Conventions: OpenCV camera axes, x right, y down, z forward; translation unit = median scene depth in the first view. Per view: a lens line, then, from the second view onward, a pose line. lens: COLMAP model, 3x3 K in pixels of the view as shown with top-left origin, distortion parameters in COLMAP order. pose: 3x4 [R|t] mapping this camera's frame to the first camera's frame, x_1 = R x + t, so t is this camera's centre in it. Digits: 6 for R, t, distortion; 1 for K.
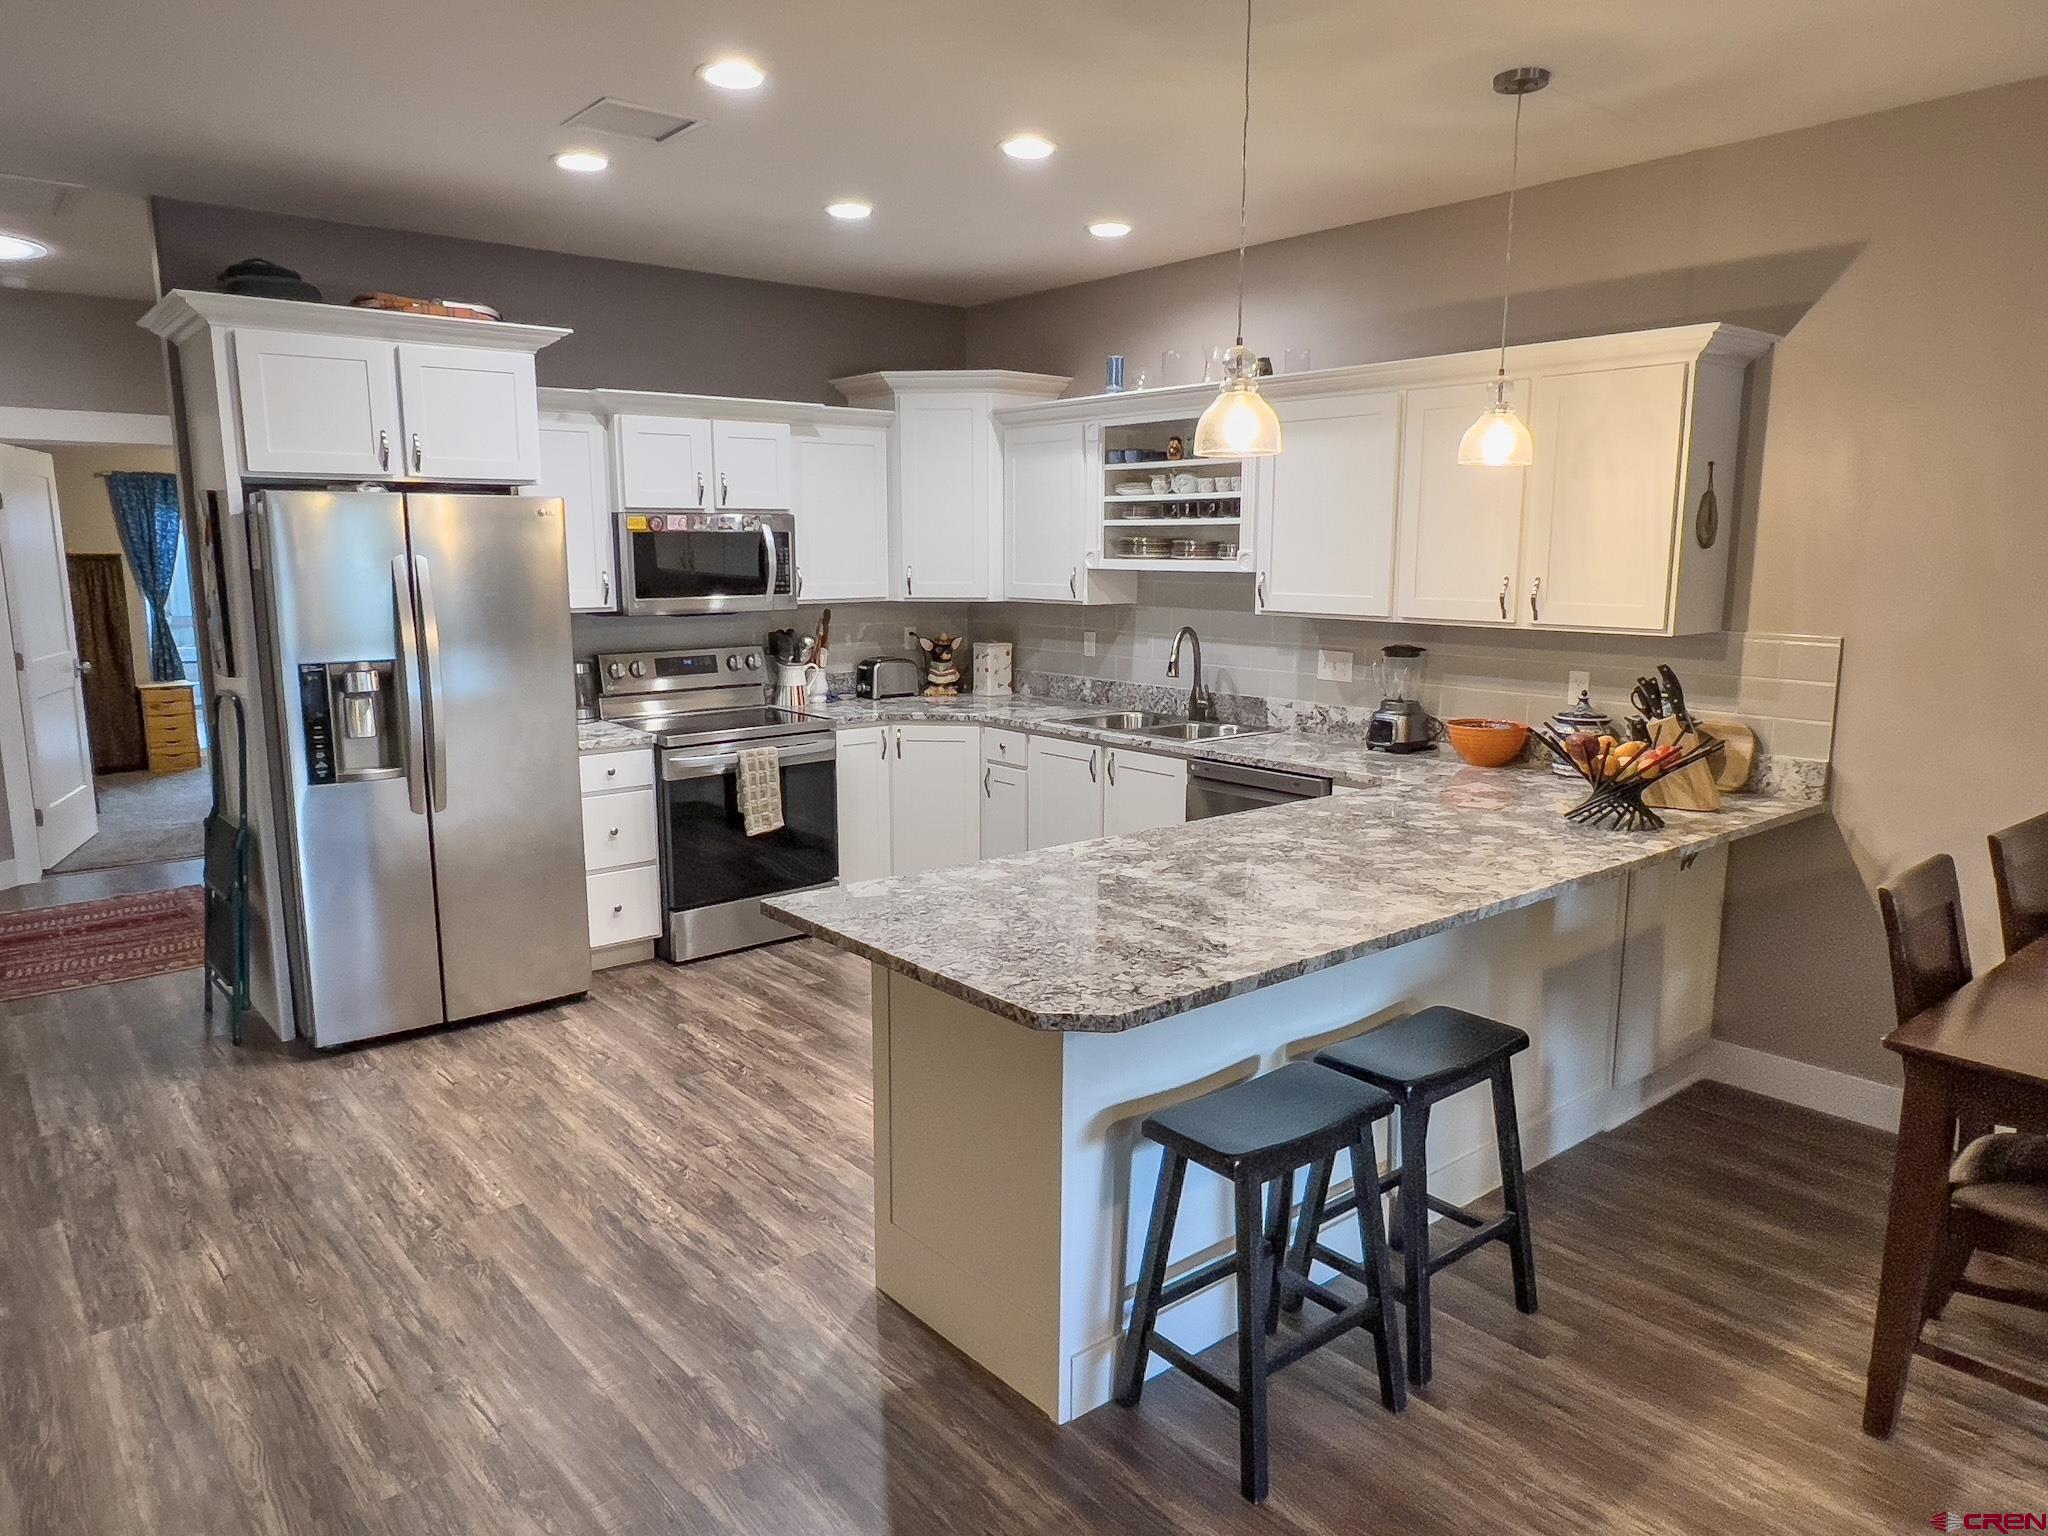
lens RADIAL K [[1331.3, 0, 1020.9], [0, 1331.3, 772.4], [0, 0, 1]] dist [-0.000147, -0.004064]
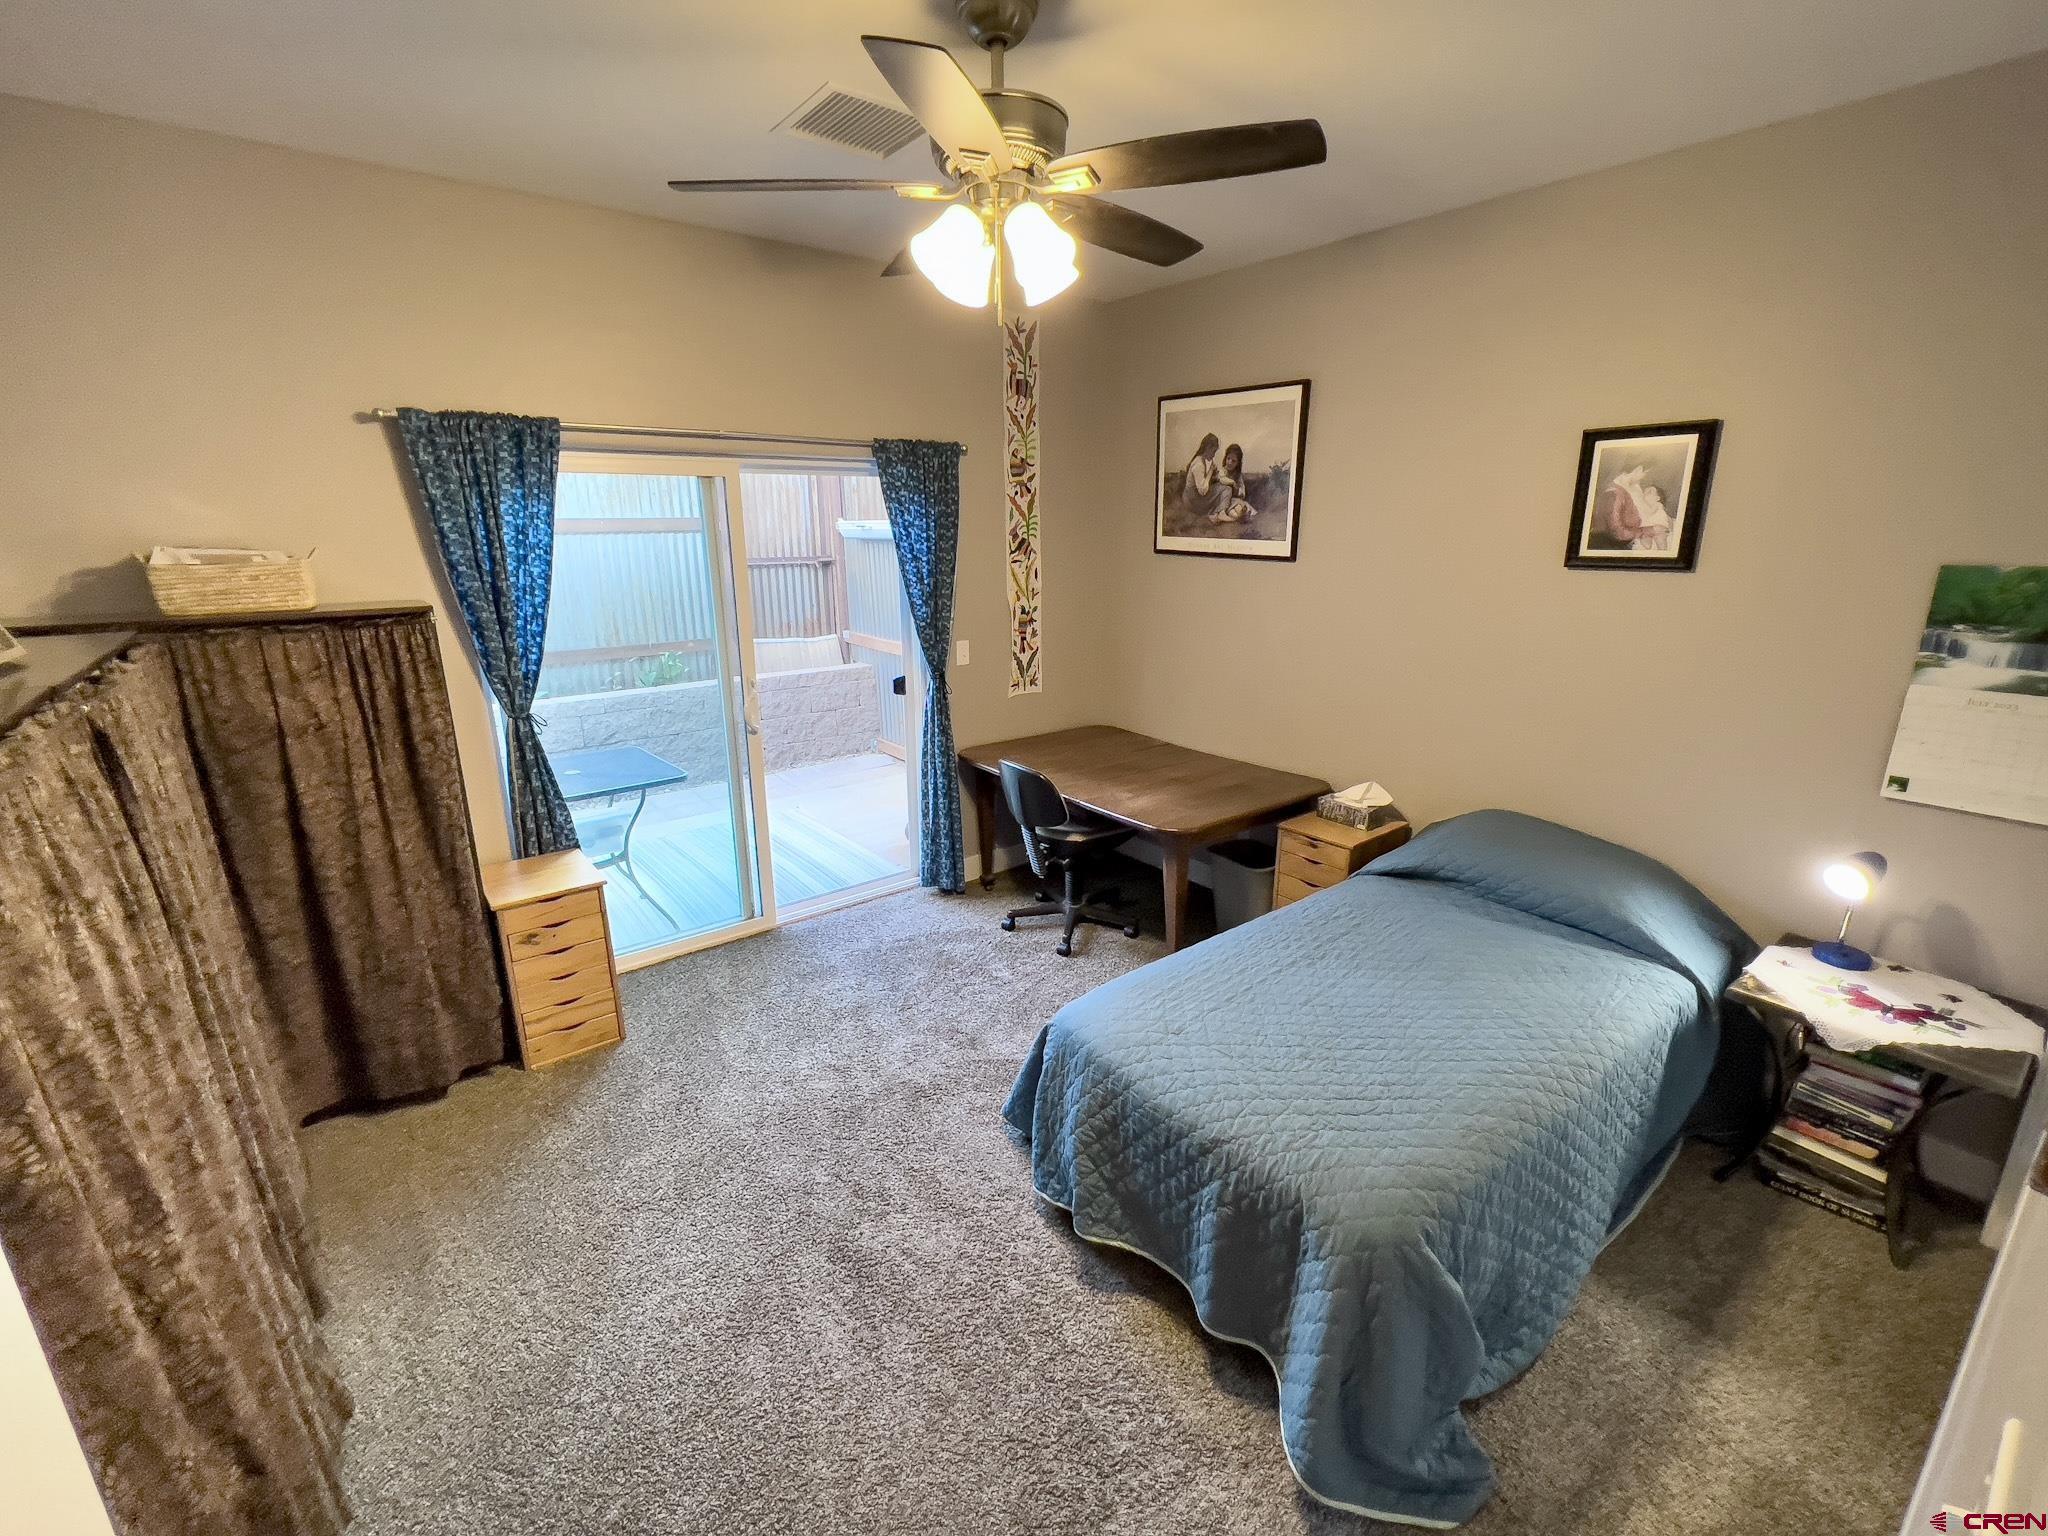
lens RADIAL K [[893.9, 0, 1027.4], [0, 893.9, 763.4], [0, 0, 1]] dist [0.001783, 0.000941]
pose [[0.999483, 0.005651, -0.031647, -1.007676], [-0.002212, 0.994186, 0.107651, -0.308434], [0.032071, -0.107525, 0.993685, 1.513846]]
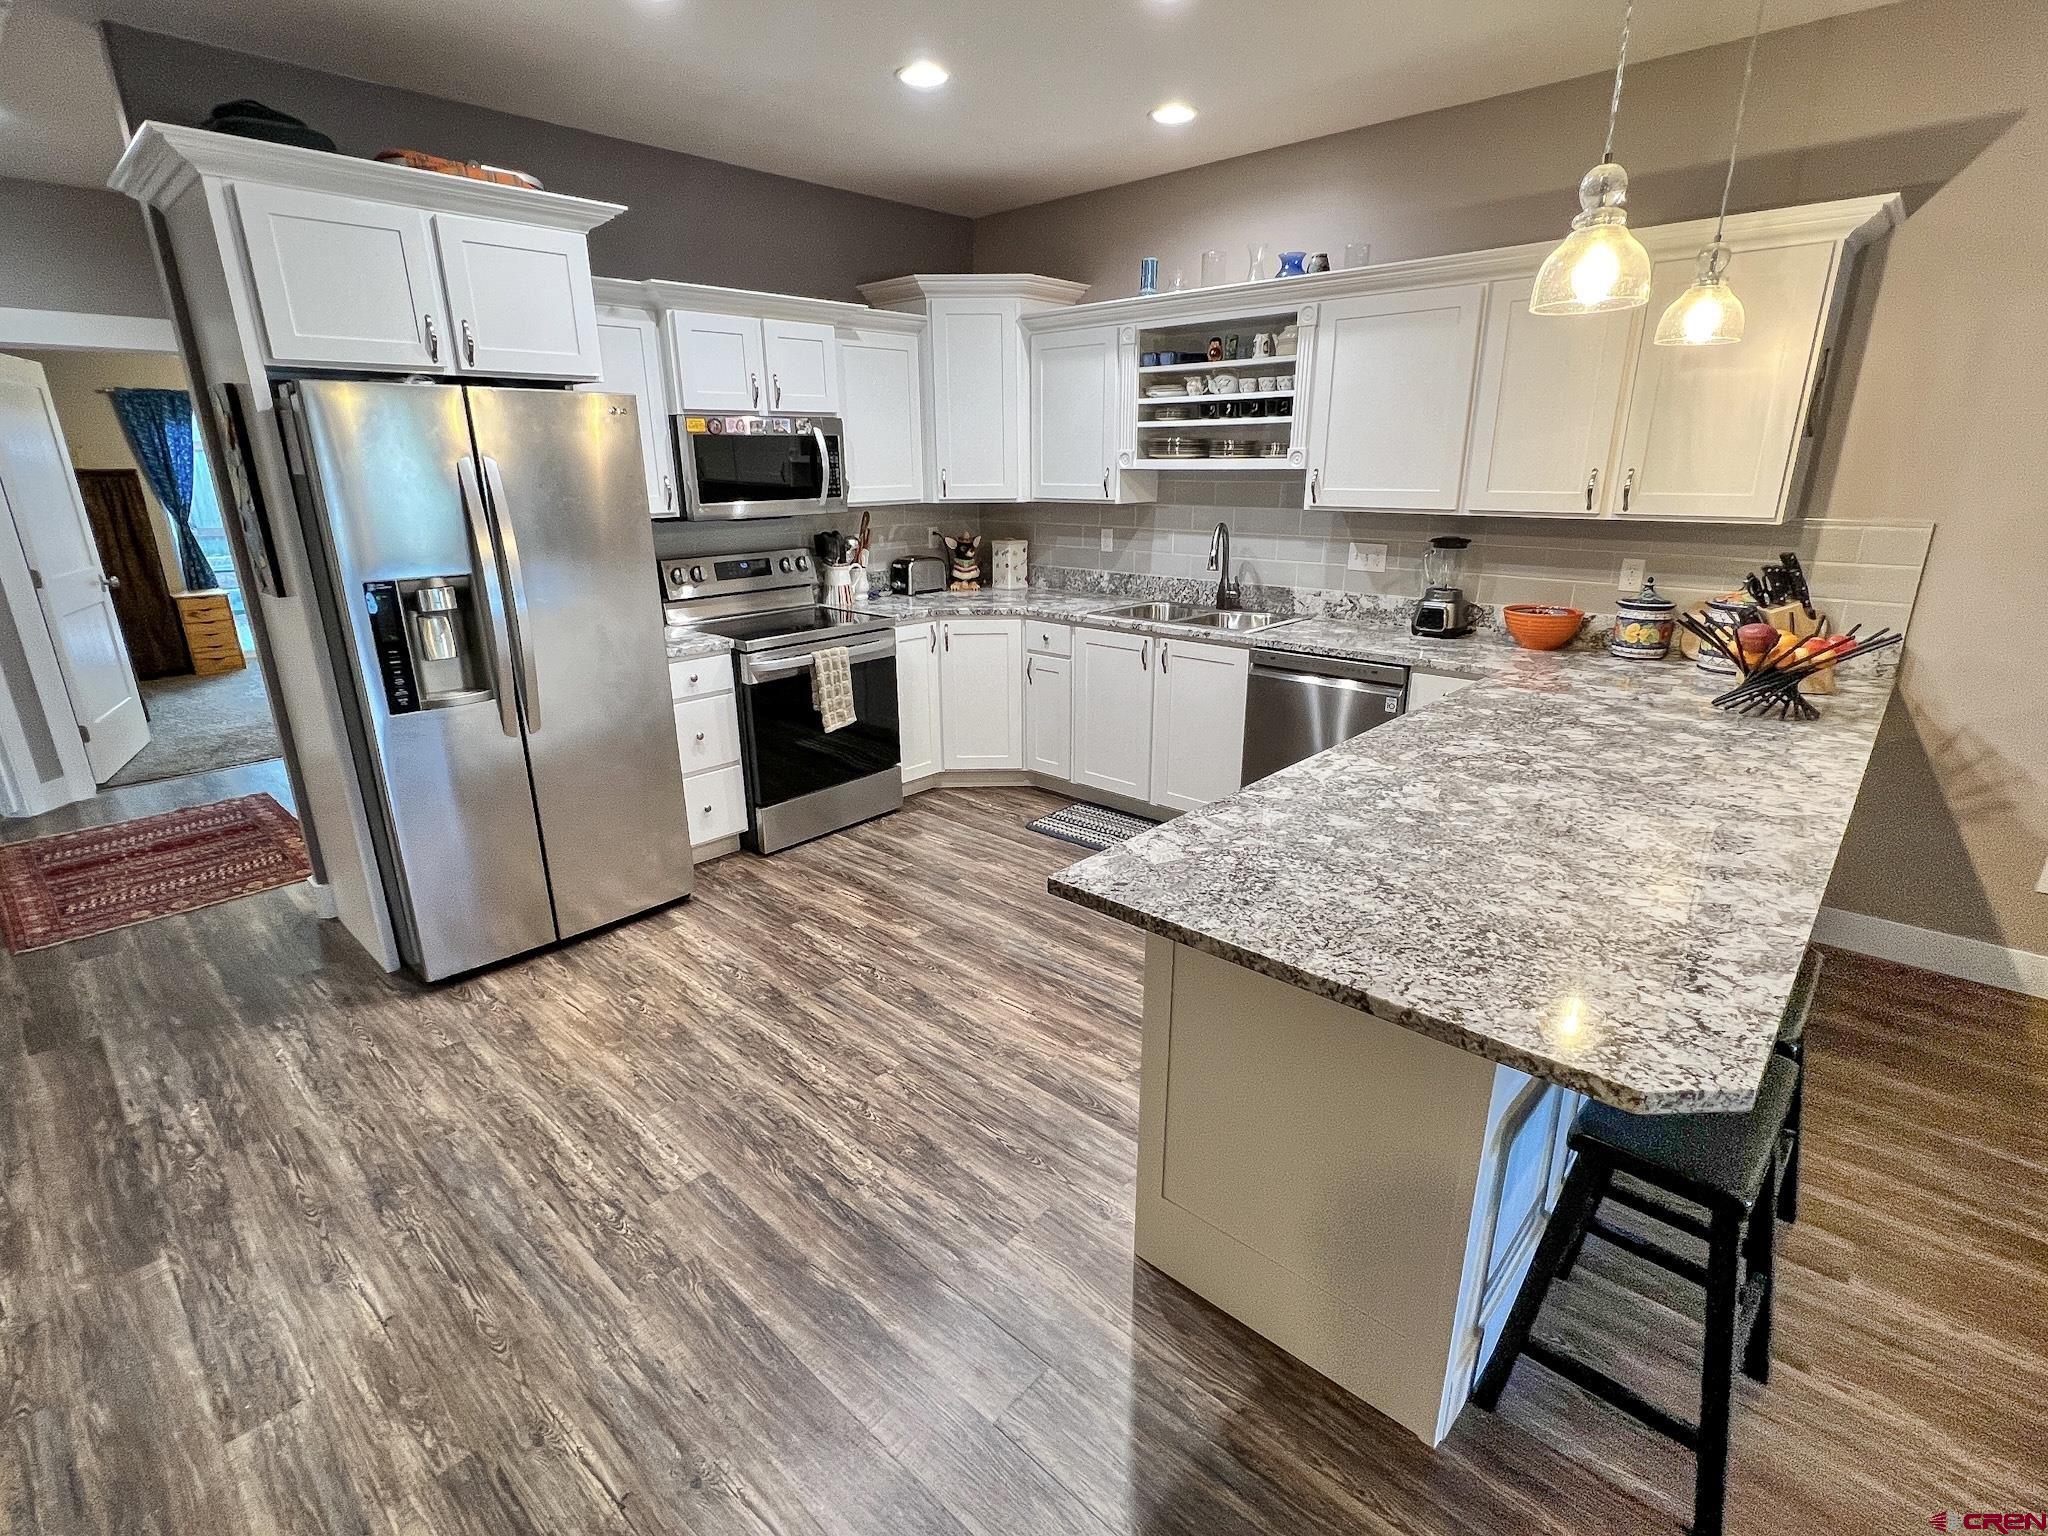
lens RADIAL K [[976.6, 0, 1025.9], [0, 976.6, 765.8], [0, 0, 1]] dist [-0.000450, -0.000341]
pose [[0.991932, -0.046555, 0.117914, -0.169428], [0.030346, 0.990284, 0.135708, -0.032216], [-0.123086, -0.131035, 0.983707, 0.259540]]
